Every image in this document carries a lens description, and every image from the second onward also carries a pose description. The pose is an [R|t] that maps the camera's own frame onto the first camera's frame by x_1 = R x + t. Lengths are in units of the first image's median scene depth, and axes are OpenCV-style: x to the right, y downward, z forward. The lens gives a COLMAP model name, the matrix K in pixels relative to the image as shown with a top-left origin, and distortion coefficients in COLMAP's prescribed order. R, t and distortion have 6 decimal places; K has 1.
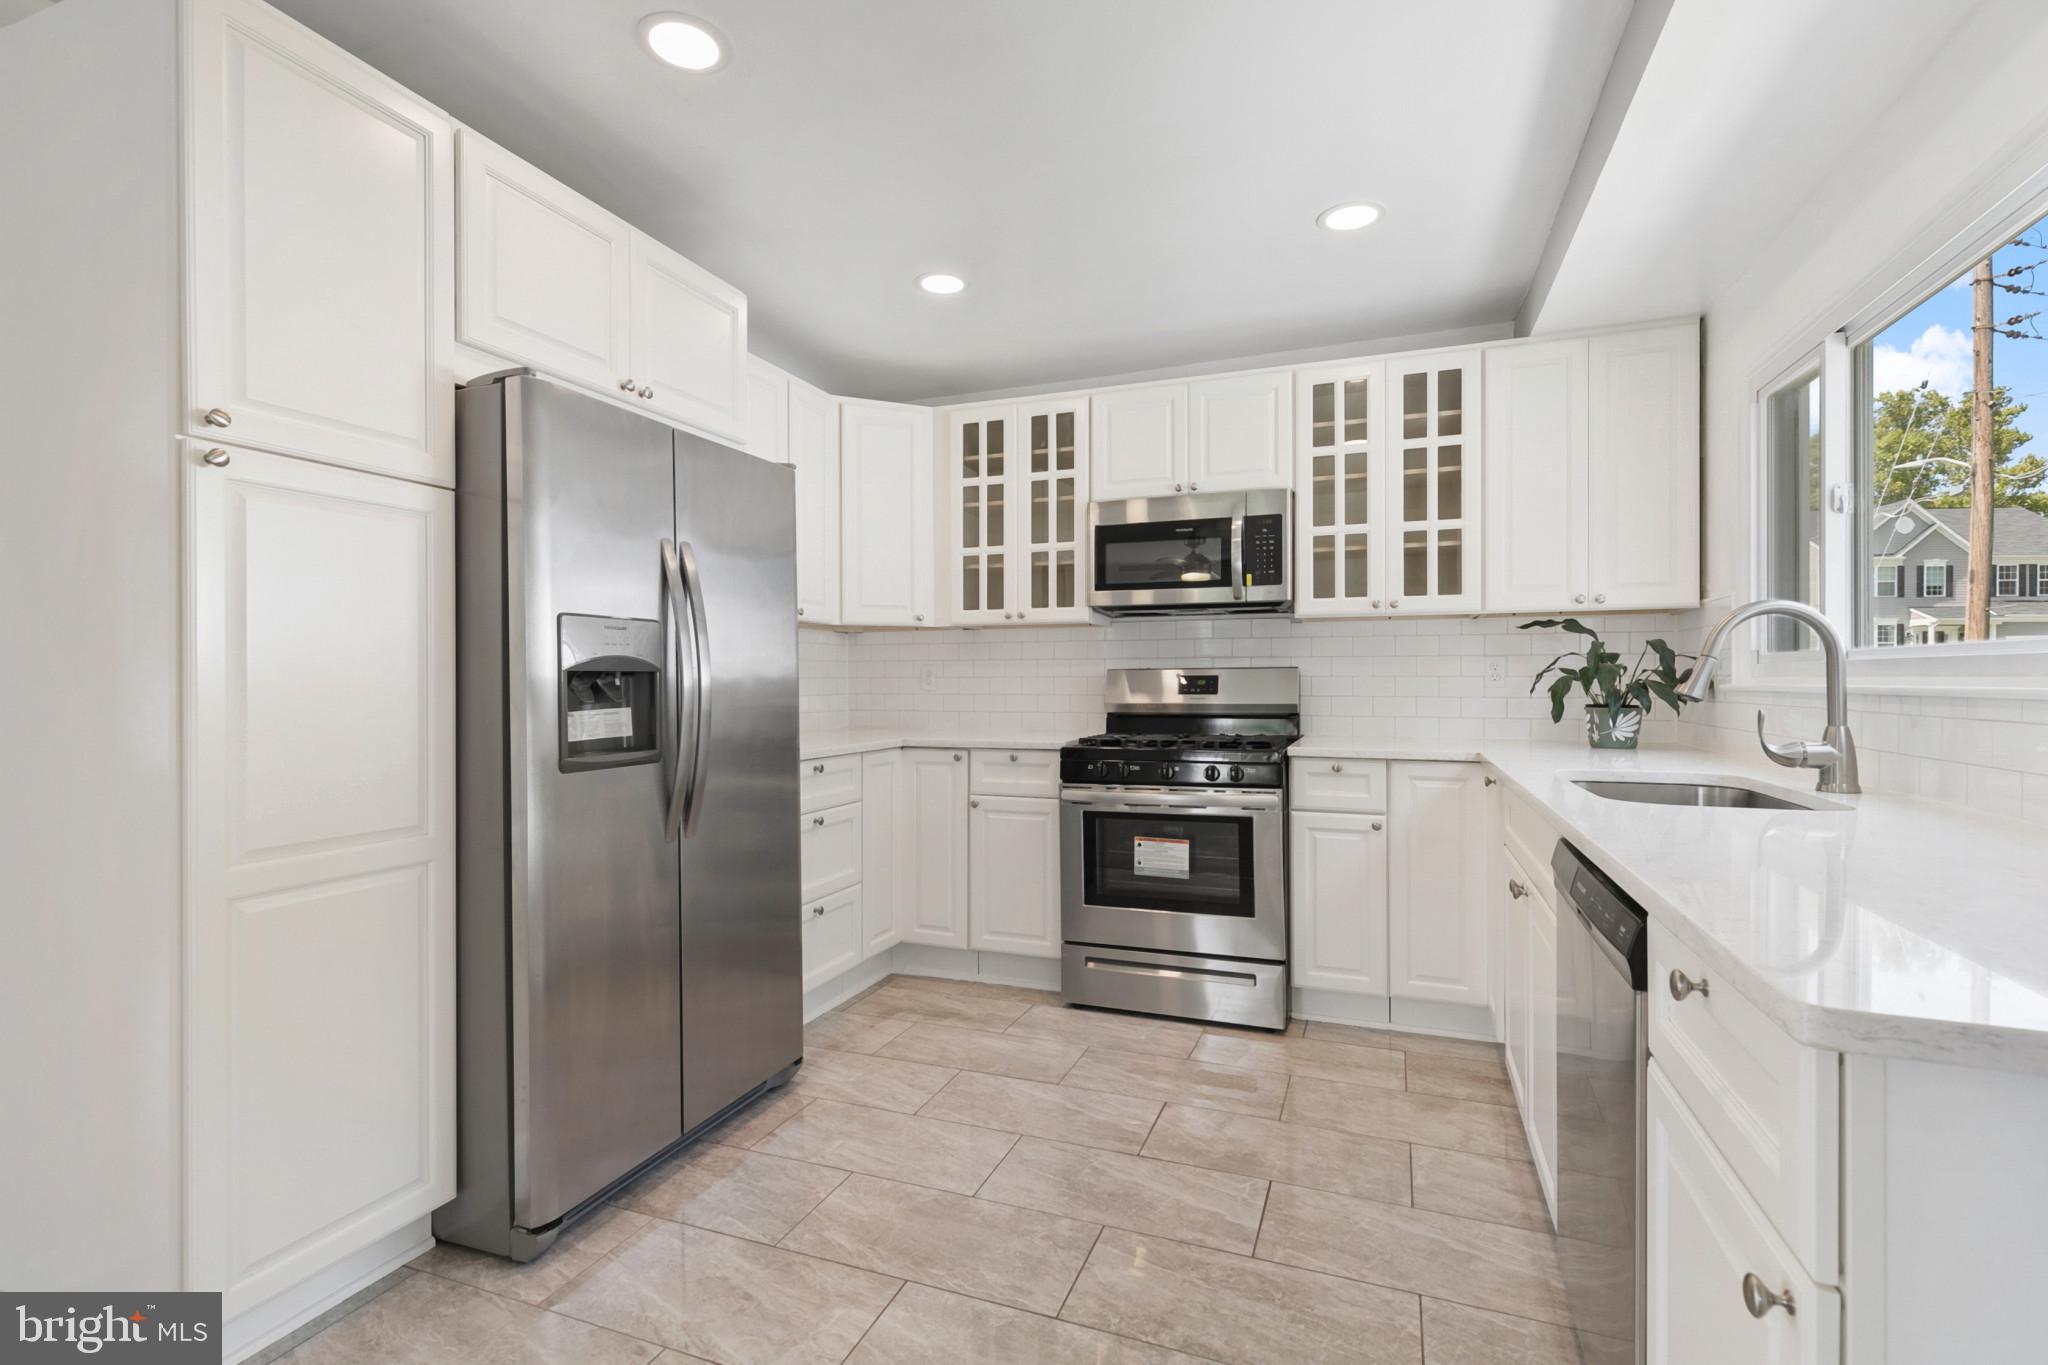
lens RADIAL K [[954.4, 0, 1017.2], [0, 954.4, 671.2], [0, 0, 1]] dist [0.003919, -0.000127]
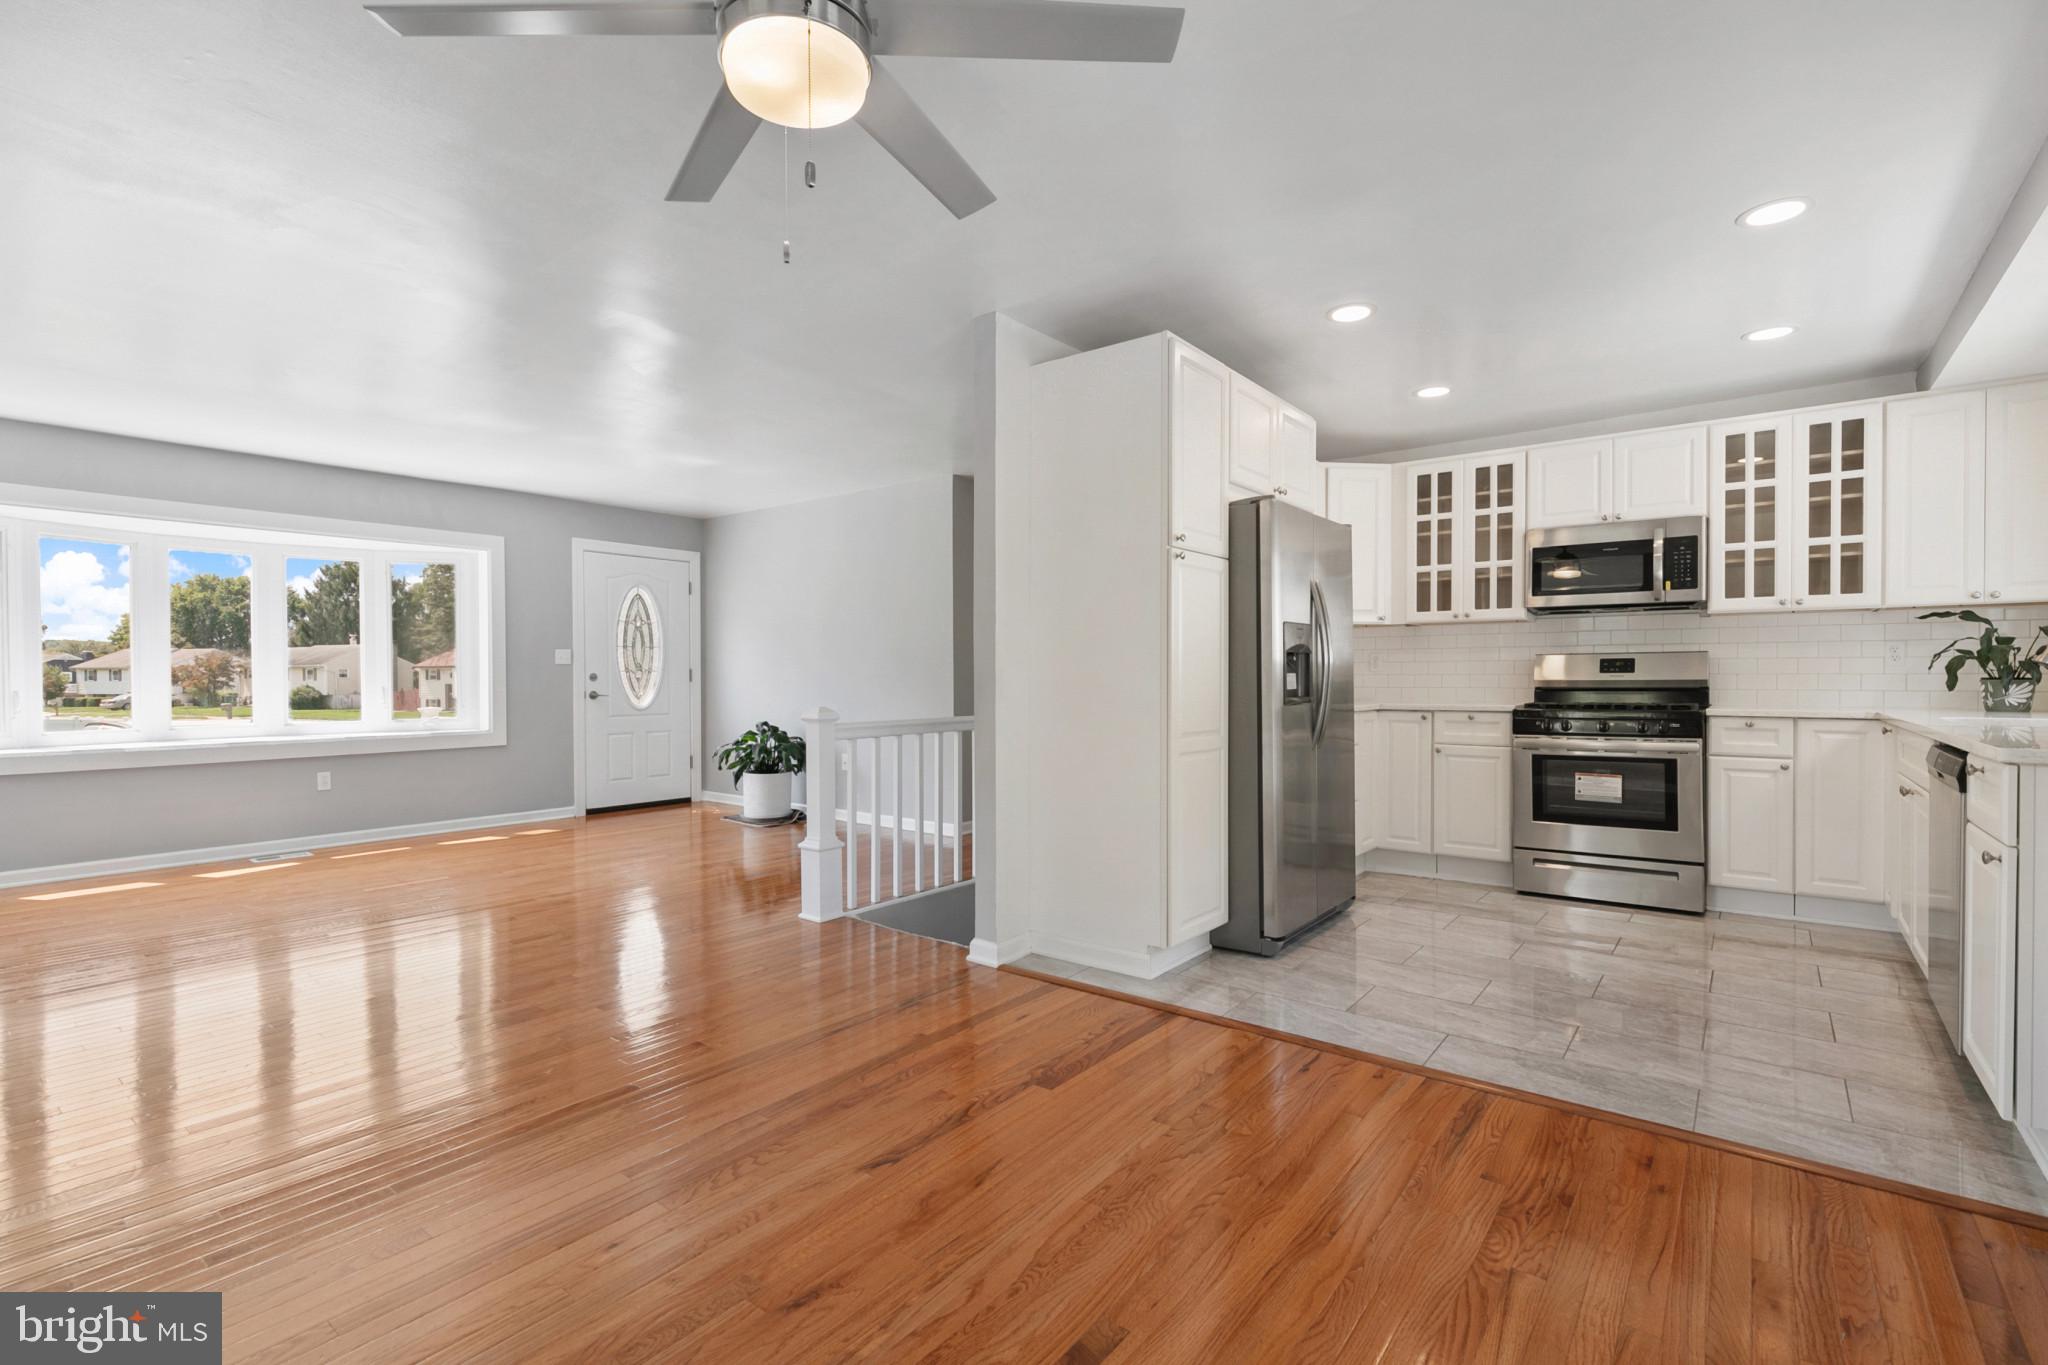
lens RADIAL K [[932.2, 0, 1022.0], [0, 932.2, 678.8], [0, 0, 1]] dist [0.001725, -0.000062]
pose [[0.955937, 0.001241, -0.293570, -0.243071], [0.002479, 0.999921, 0.012300, 0.016550], [0.293562, -0.012486, 0.955859, -0.524899]]
